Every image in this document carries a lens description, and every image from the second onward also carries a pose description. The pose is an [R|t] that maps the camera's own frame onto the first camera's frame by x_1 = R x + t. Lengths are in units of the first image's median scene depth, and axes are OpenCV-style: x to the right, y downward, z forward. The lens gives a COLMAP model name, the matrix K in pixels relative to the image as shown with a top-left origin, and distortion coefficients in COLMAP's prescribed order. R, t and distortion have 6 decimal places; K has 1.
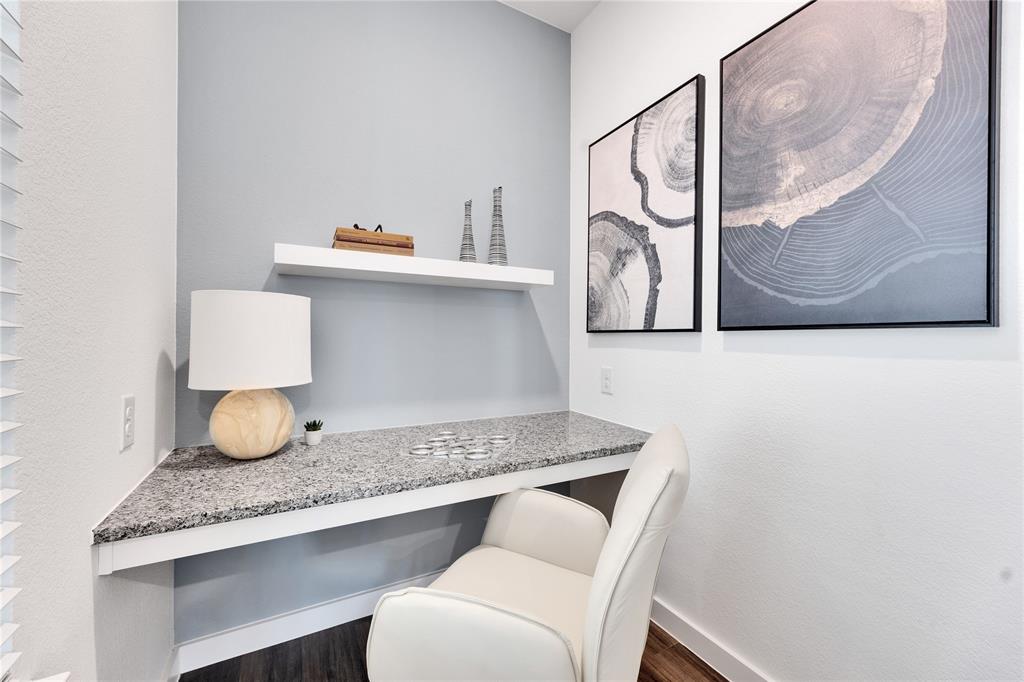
lens RADIAL K [[404.6, 0, 511.5], [0, 404.6, 340.0], [0, 0, 1]] dist [0.005382, 0.000270]
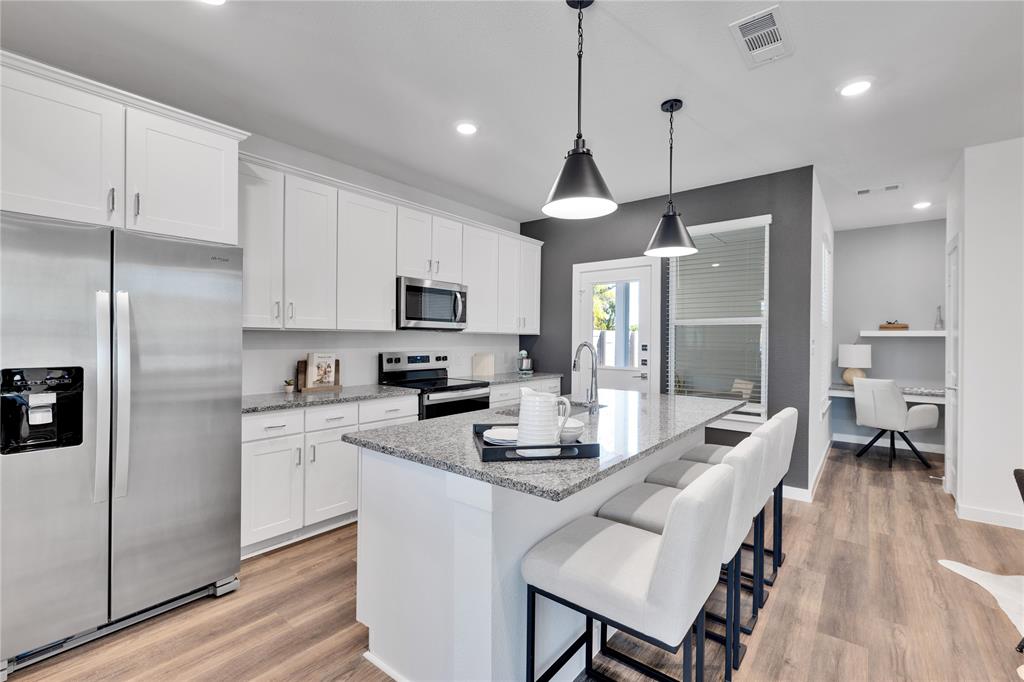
lens RADIAL K [[446.1, 0, 512.7], [0, 446.1, 338.2], [0, 0, 1]] dist [0.000274, 0.001184]
pose [[0.387374, 0.003490, -0.921916, 1.960989], [-0.009792, 0.999952, -0.000328, -0.127454], [0.921870, 0.009154, 0.387390, -3.539579]]
